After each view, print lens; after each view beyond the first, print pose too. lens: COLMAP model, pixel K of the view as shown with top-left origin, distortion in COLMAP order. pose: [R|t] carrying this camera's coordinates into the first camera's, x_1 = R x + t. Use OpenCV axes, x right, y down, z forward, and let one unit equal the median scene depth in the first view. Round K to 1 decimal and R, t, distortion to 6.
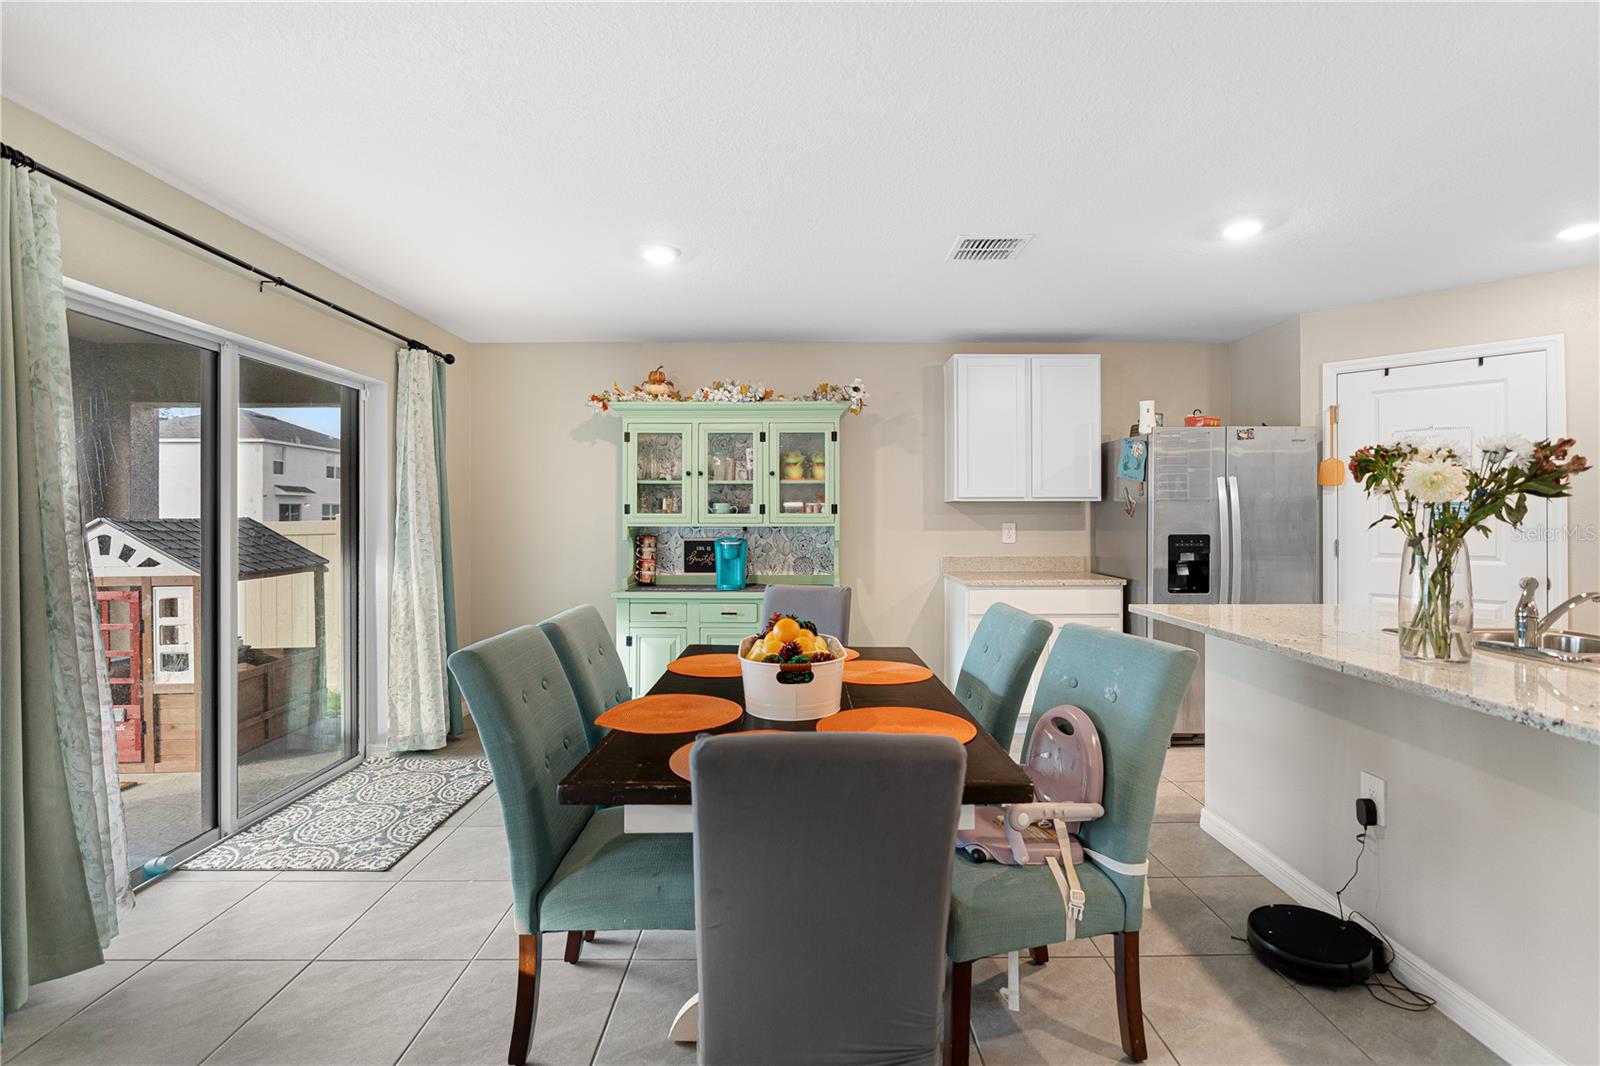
lens RADIAL K [[721.6, 0, 801.8], [0, 721.6, 519.3], [0, 0, 1]] dist [-0.008346, 0.001402]
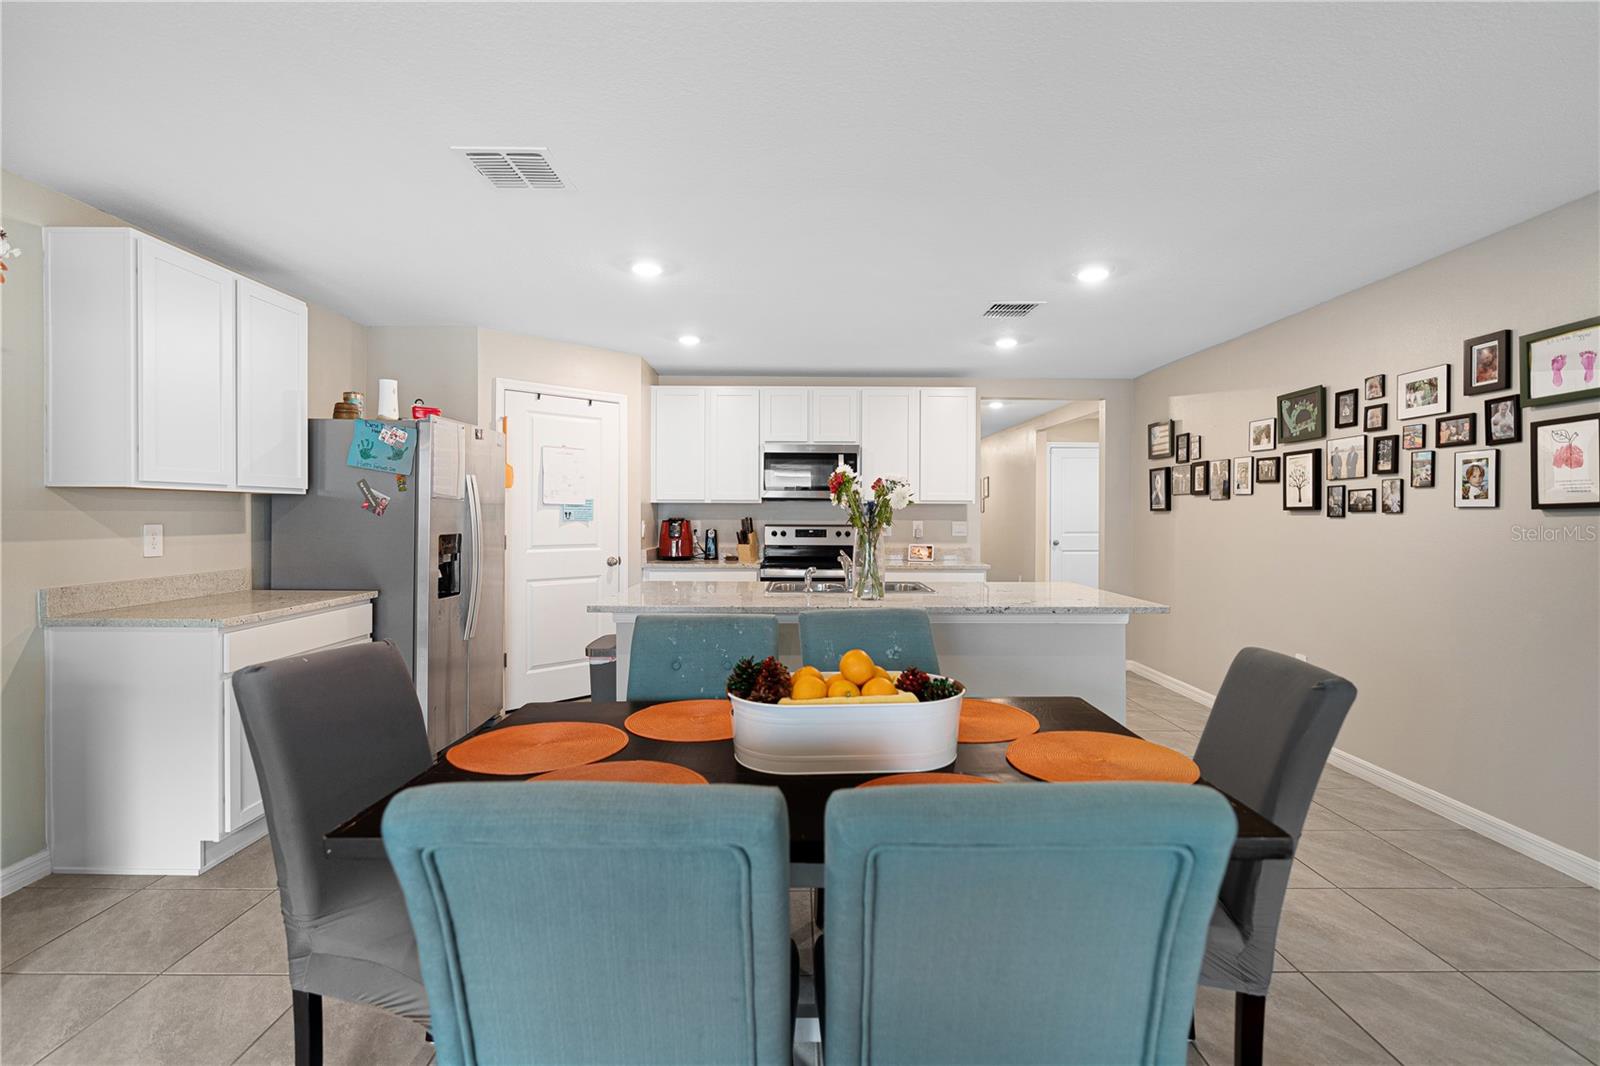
lens RADIAL K [[721.6, 0, 807.7], [0, 721.6, 528.5], [0, 0, 1]] dist [-0.008346, 0.001402]
pose [[-0.002668, -0.018398, 0.999827, -0.382512], [-0.000373, 0.999831, 0.018397, -0.003276], [-0.999996, -0.000324, -0.002675, 0.509100]]
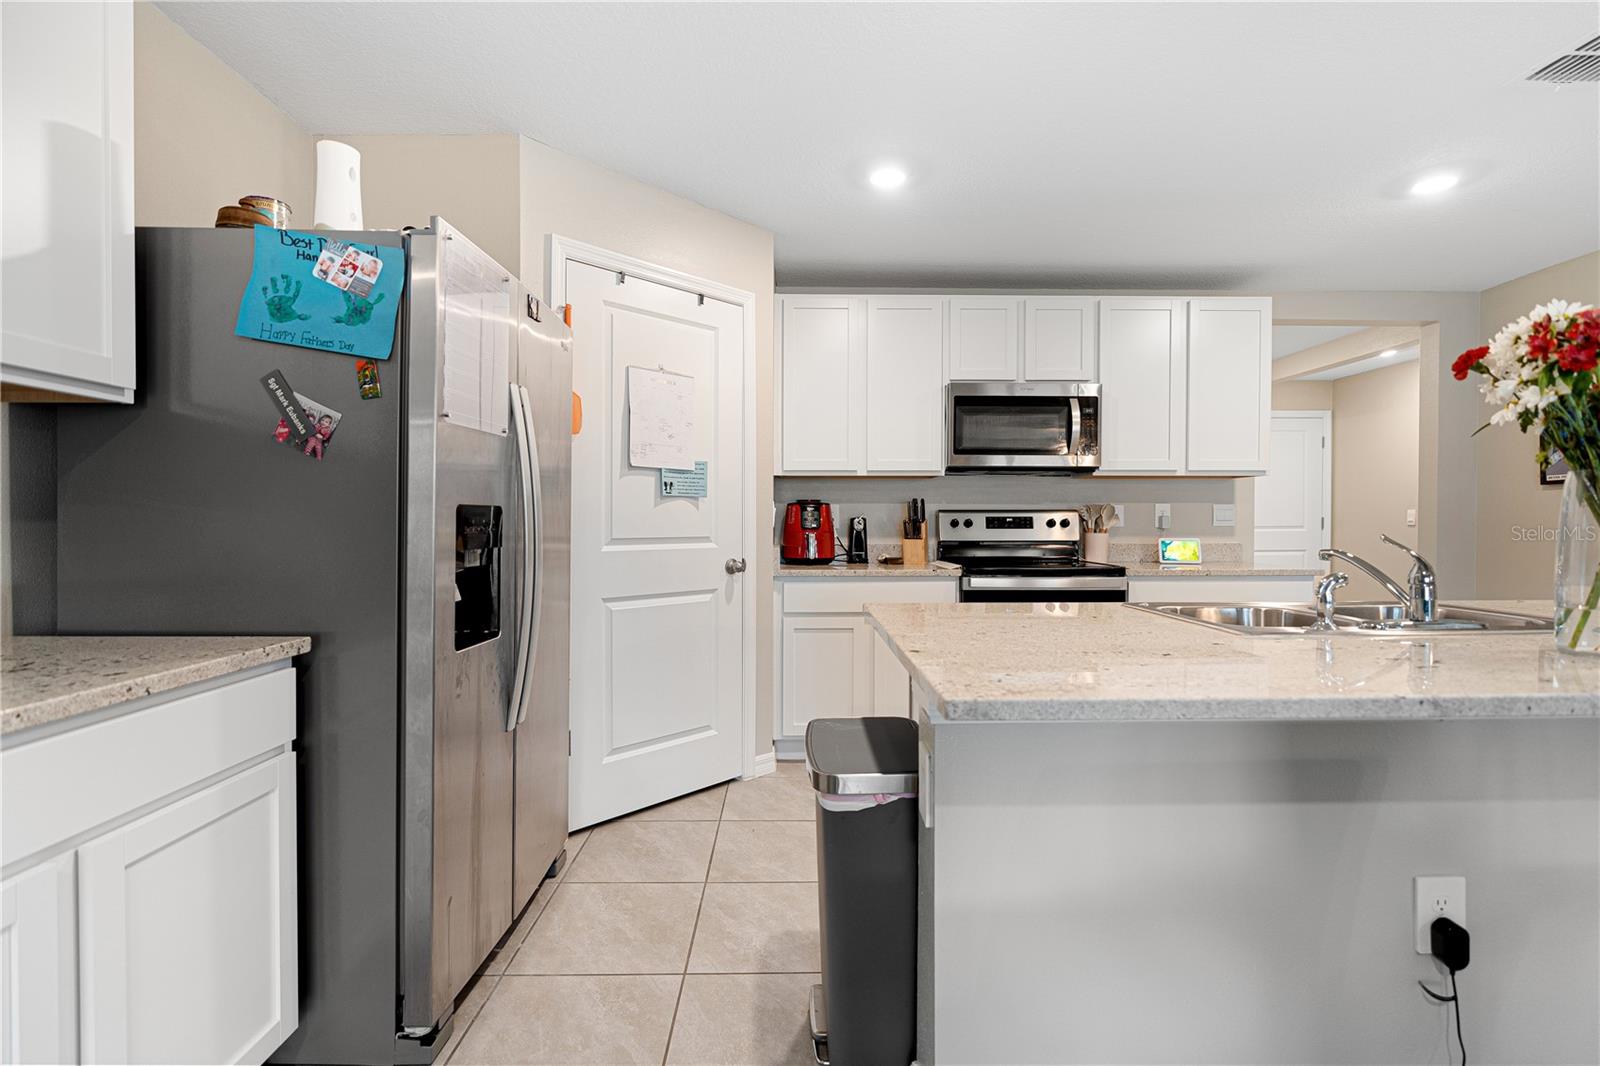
lens RADIAL K [[721.6, 0, 813.4], [0, 721.6, 532.5], [0, 0, 1]] dist [-0.008346, 0.001402]
pose [[-0.013617, -0.015354, 0.999789, 0.104042], [0.003544, 0.999875, 0.015404, 0.029826], [-0.999901, 0.003753, -0.013560, 0.768206]]
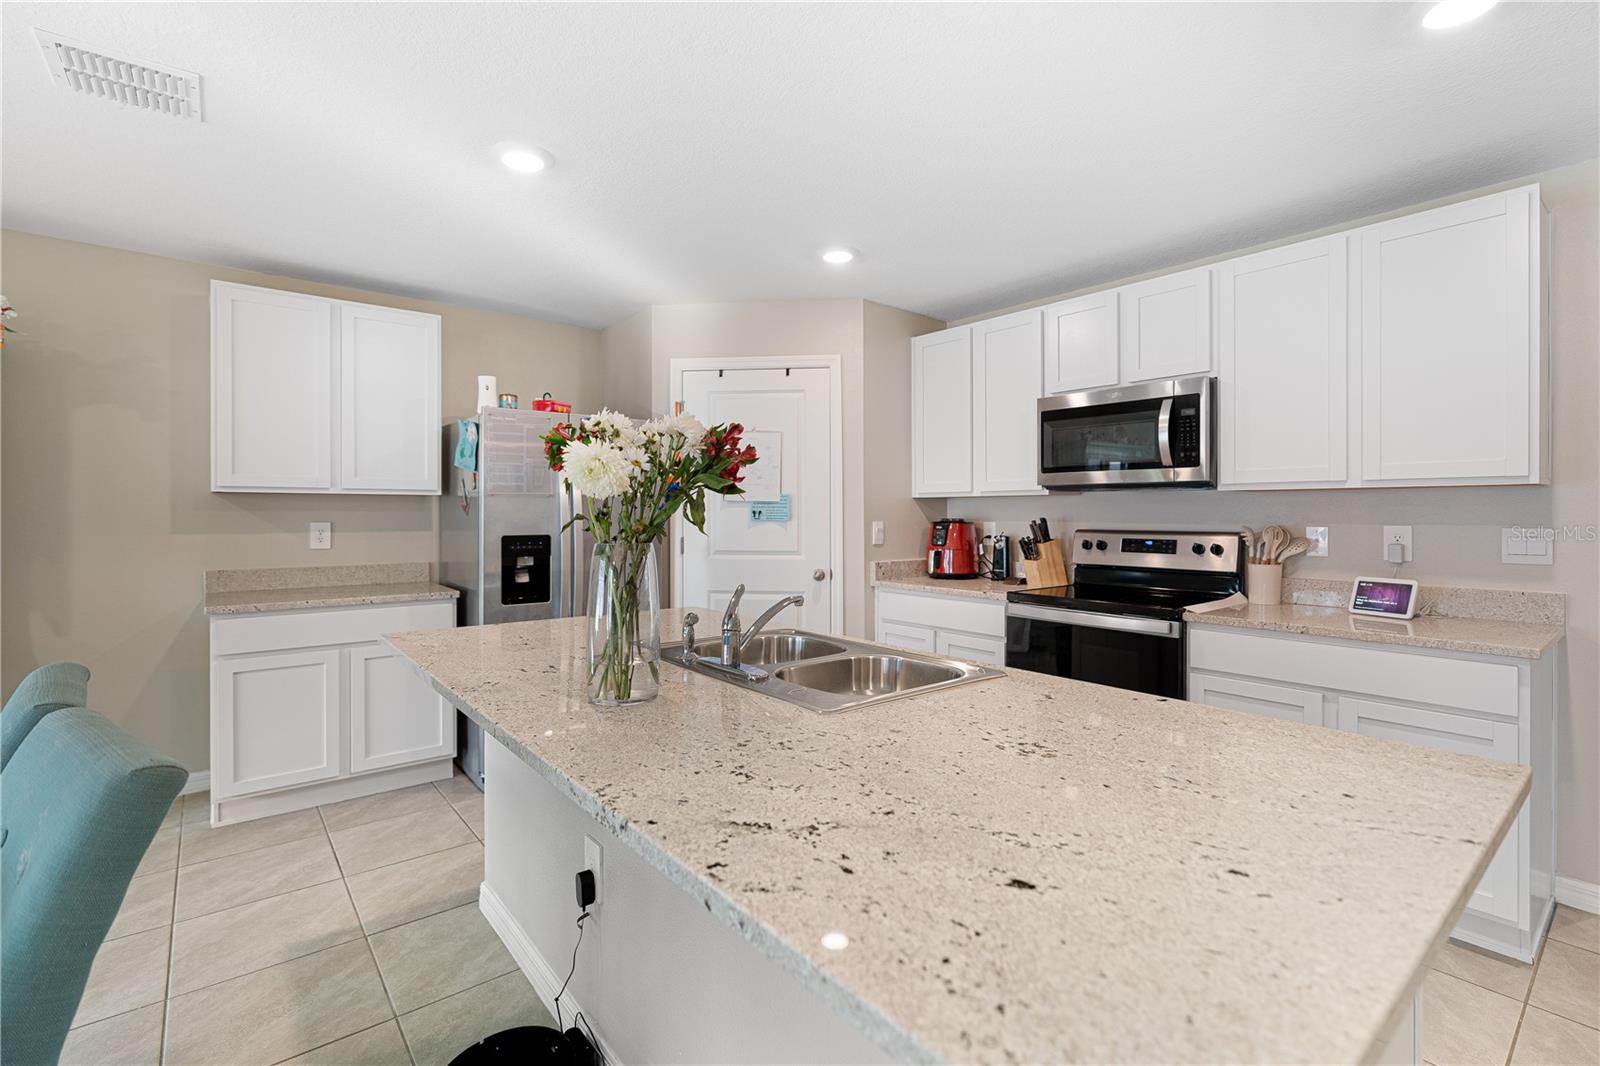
lens RADIAL K [[721.6, 0, 800.4], [0, 721.6, 518.3], [0, 0, 1]] dist [-0.008346, 0.001402]
pose [[0.778869, -0.002744, 0.627181, 0.239722], [0.000587, 0.999993, 0.003646, -0.001724], [-0.627186, -0.002472, 0.778865, 0.117153]]
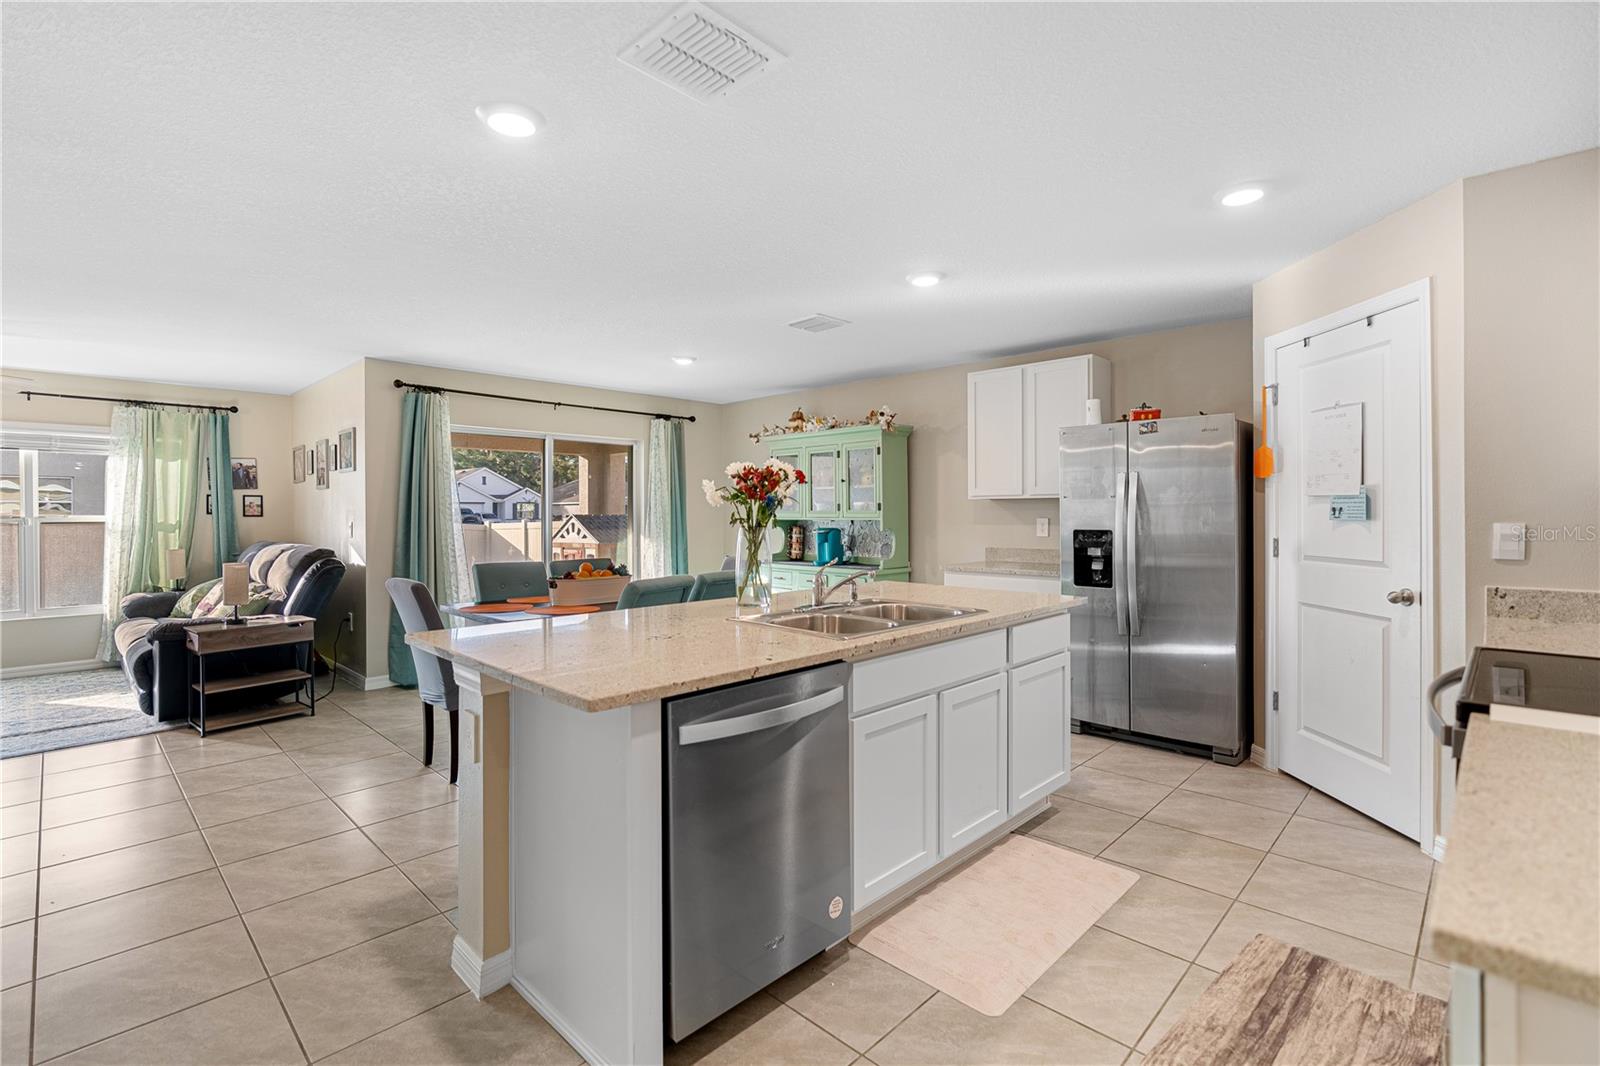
lens RADIAL K [[721.6, 0, 834.7], [0, 721.6, 517.2], [0, 0, 1]] dist [-0.008346, 0.001402]
pose [[0.734965, 0.002284, -0.678101, 0.917147], [0.003124, 0.999972, 0.006754, -0.004892], [0.678097, -0.007083, 0.734938, -0.007390]]
